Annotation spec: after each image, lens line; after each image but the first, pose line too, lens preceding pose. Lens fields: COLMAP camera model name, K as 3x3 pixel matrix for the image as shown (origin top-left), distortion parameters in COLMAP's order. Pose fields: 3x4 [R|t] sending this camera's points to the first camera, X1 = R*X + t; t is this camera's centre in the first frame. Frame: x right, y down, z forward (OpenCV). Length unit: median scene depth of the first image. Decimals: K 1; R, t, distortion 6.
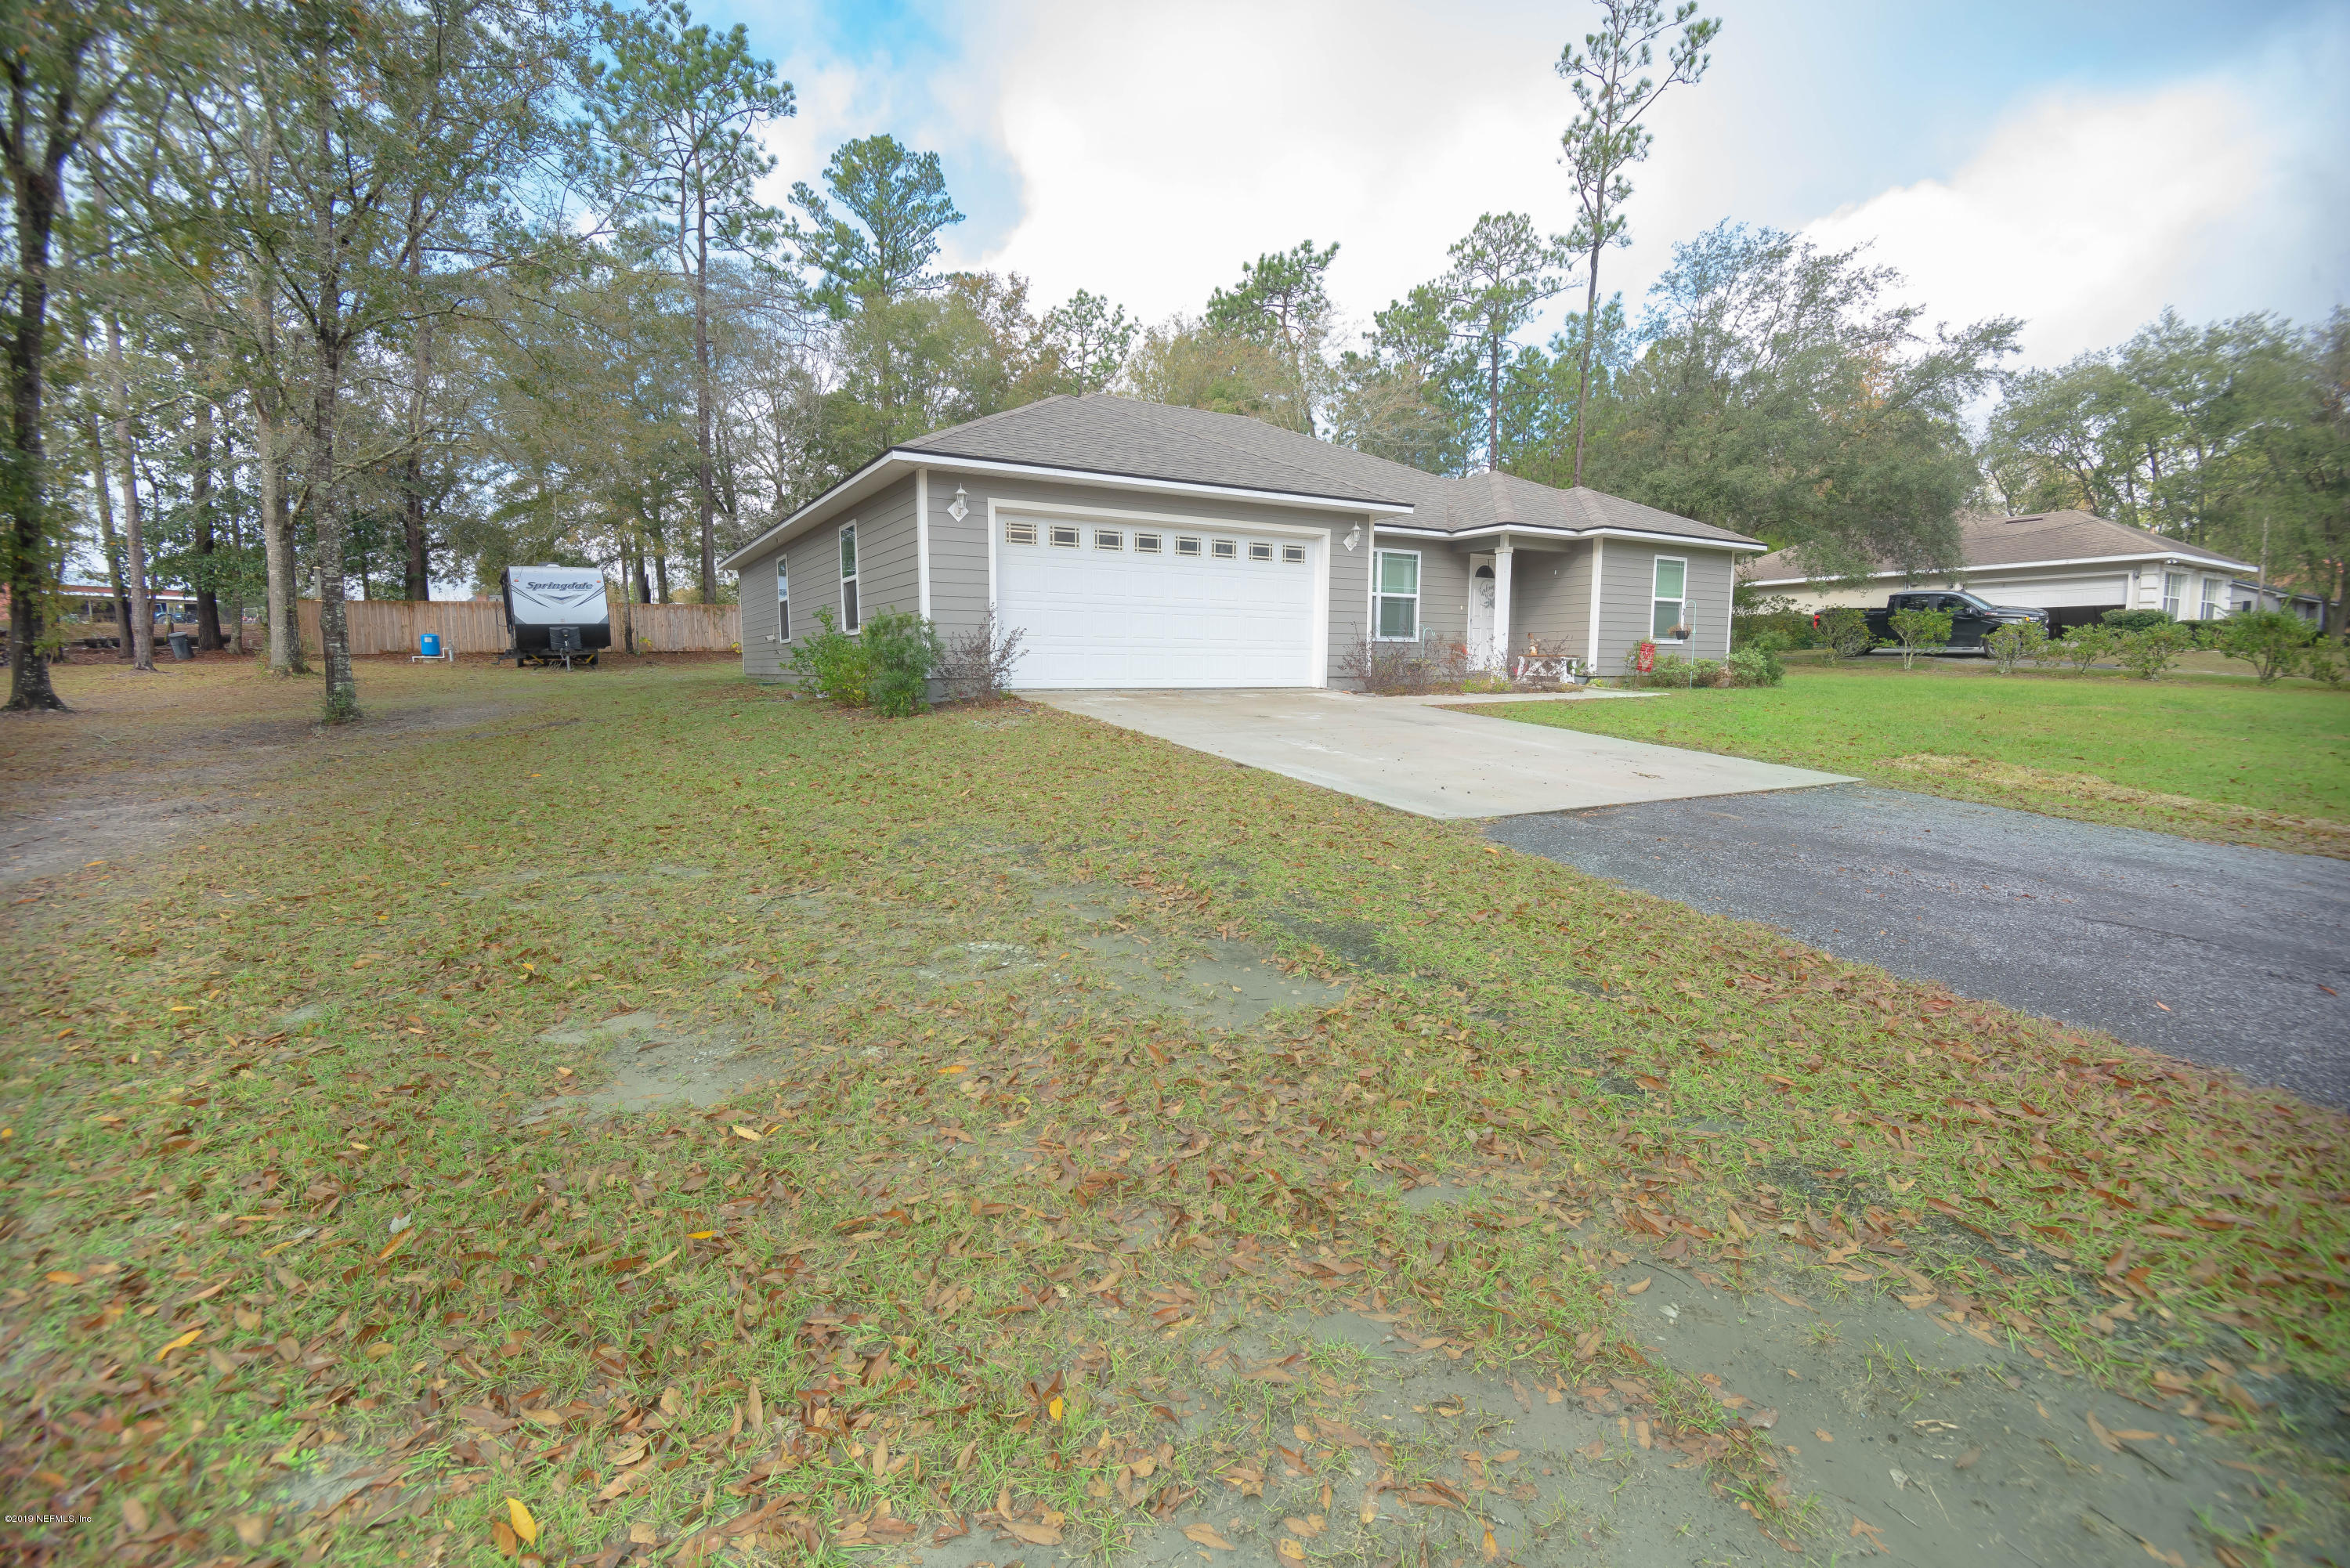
lens RADIAL K [[1079.2, 0, 1178.5], [0, 1079.2, 787.1], [0, 0, 1]] dist [-0.013550, -0.009949]
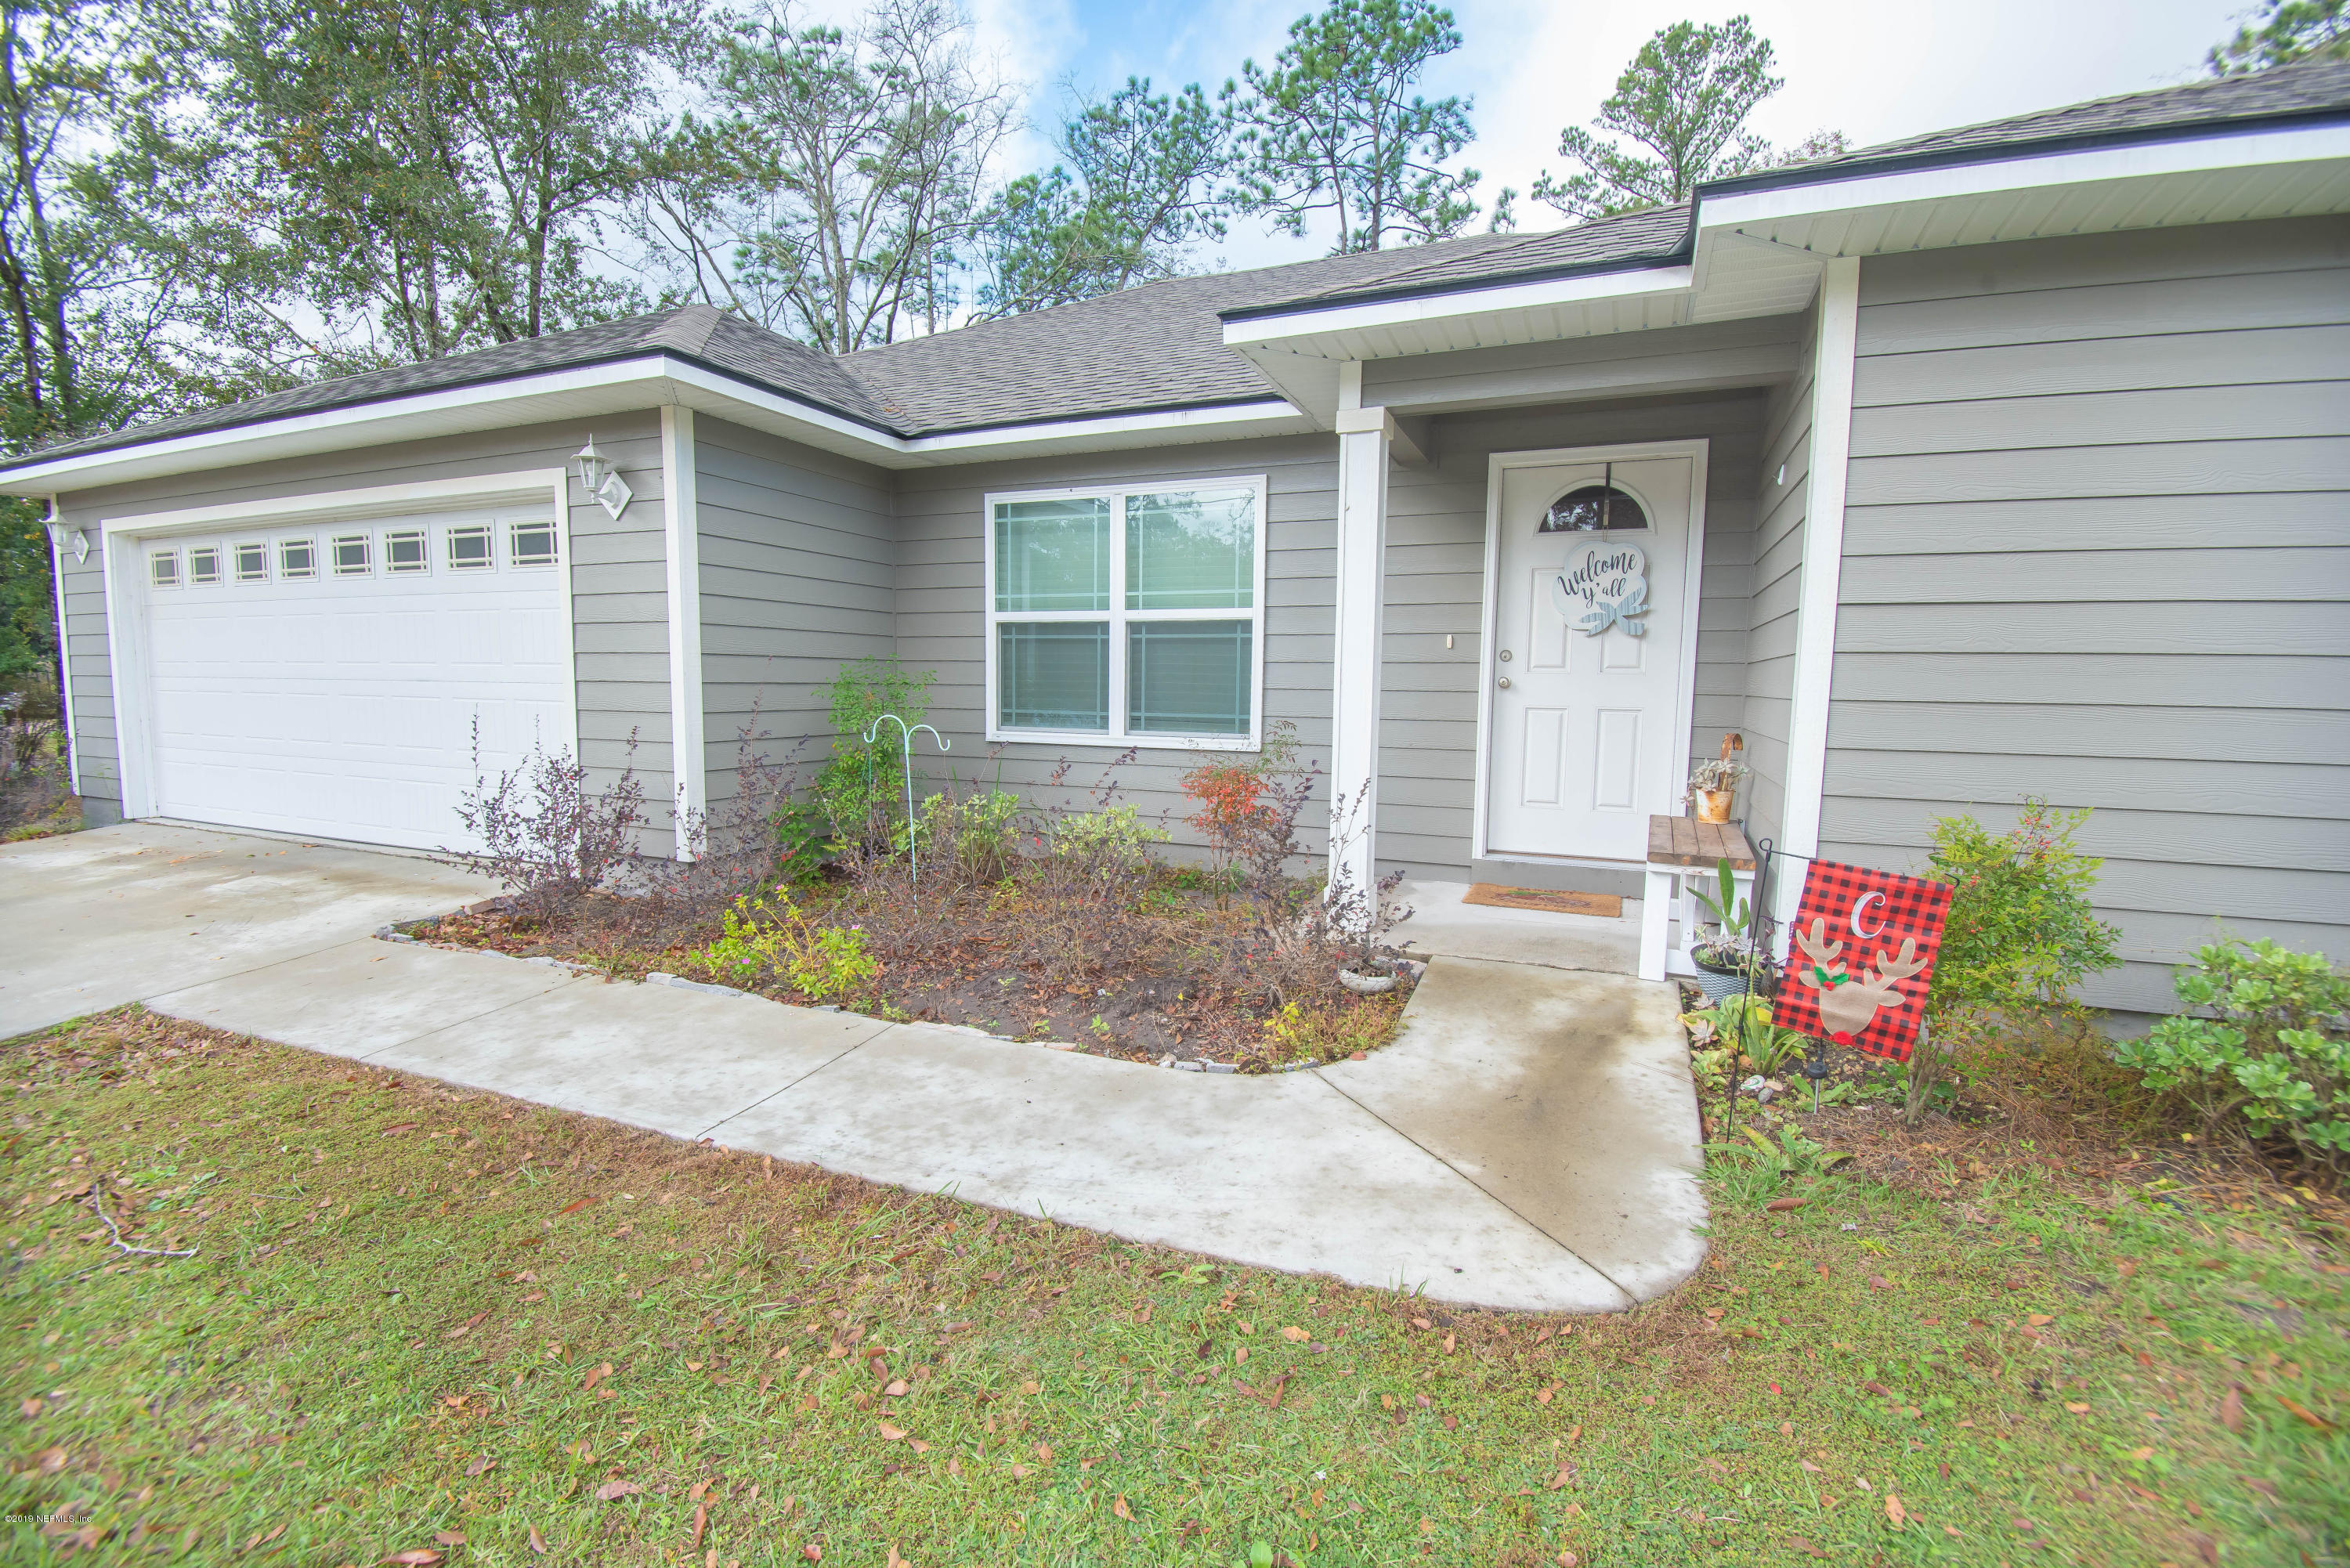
lens RADIAL K [[1079.2, 0, 1138.1], [0, 1079.2, 782.2], [0, 0, 1]] dist [-0.013550, -0.009949]
pose [[0.569164, 0.080792, -0.818245, 0.274382], [-0.102660, 0.994356, 0.026771, -0.075897], [0.815790, 0.068764, 0.574246, 0.454847]]
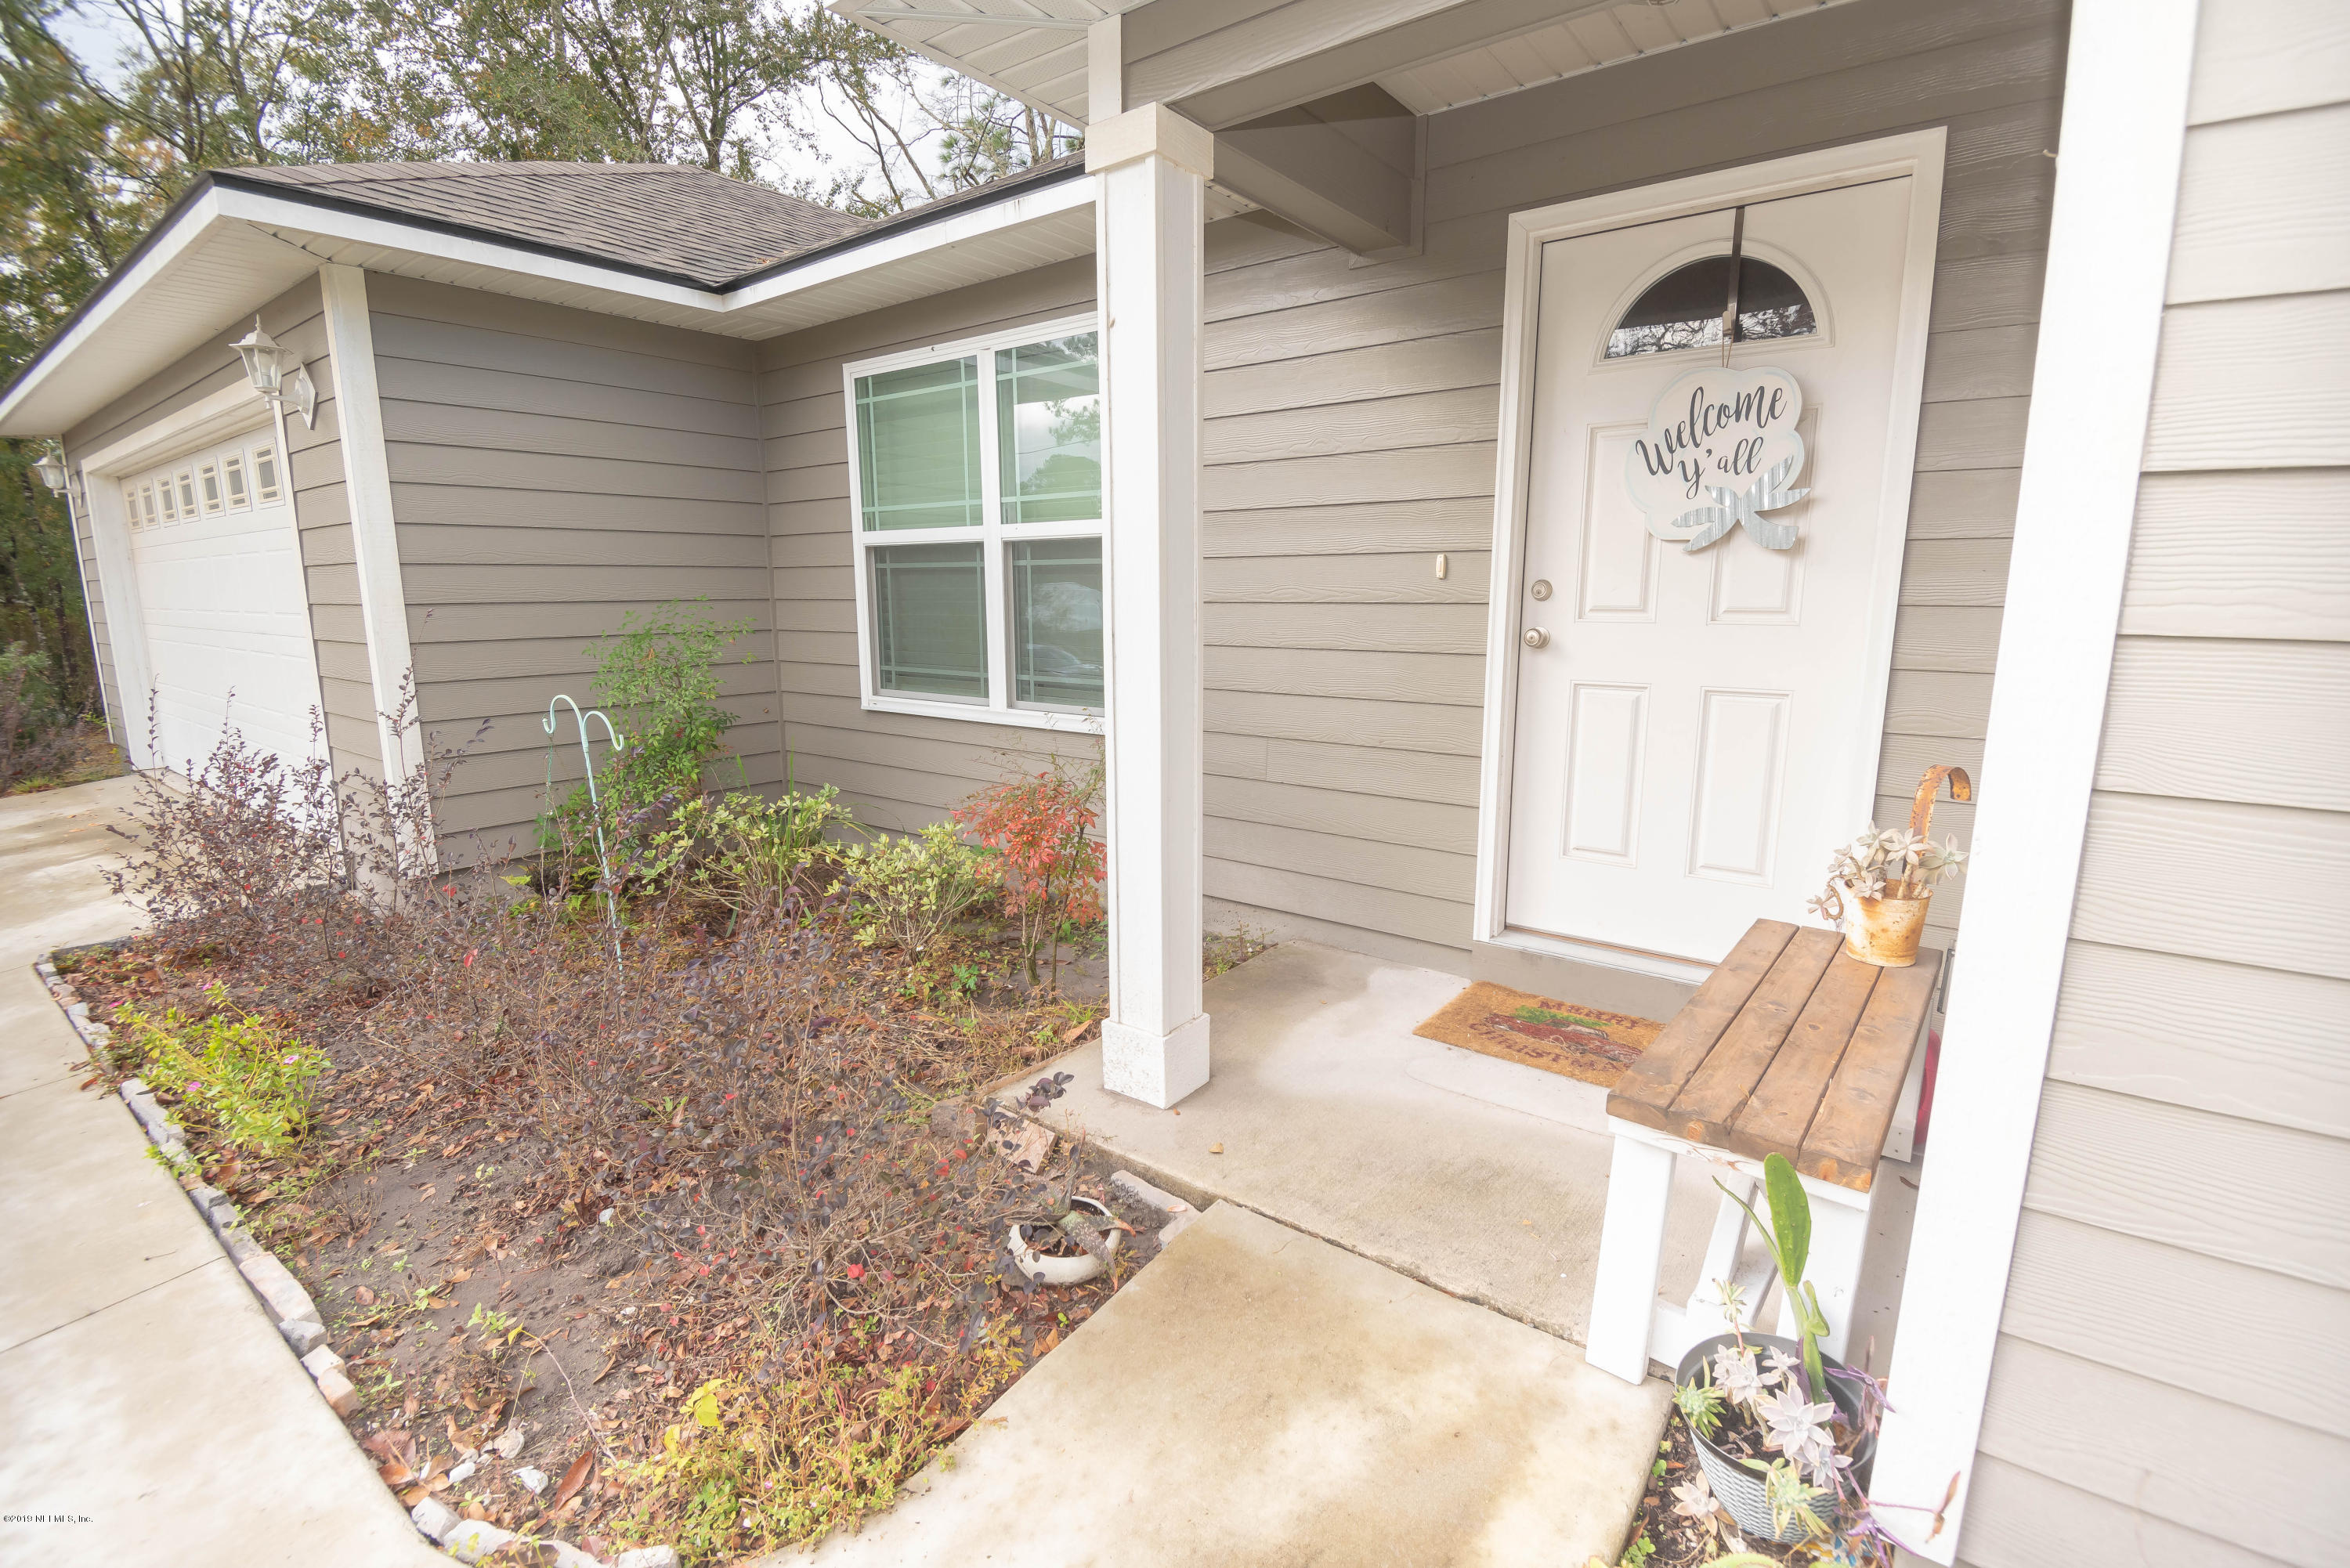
lens RADIAL K [[1079.2, 0, 1152.0], [0, 1079.2, 791.8], [0, 0, 1]] dist [-0.013550, -0.009949]
pose [[0.353592, 0.170422, -0.919744, 0.244128], [-0.099521, 0.984536, 0.144167, -0.090409], [0.930090, 0.040558, 0.365085, 0.535367]]
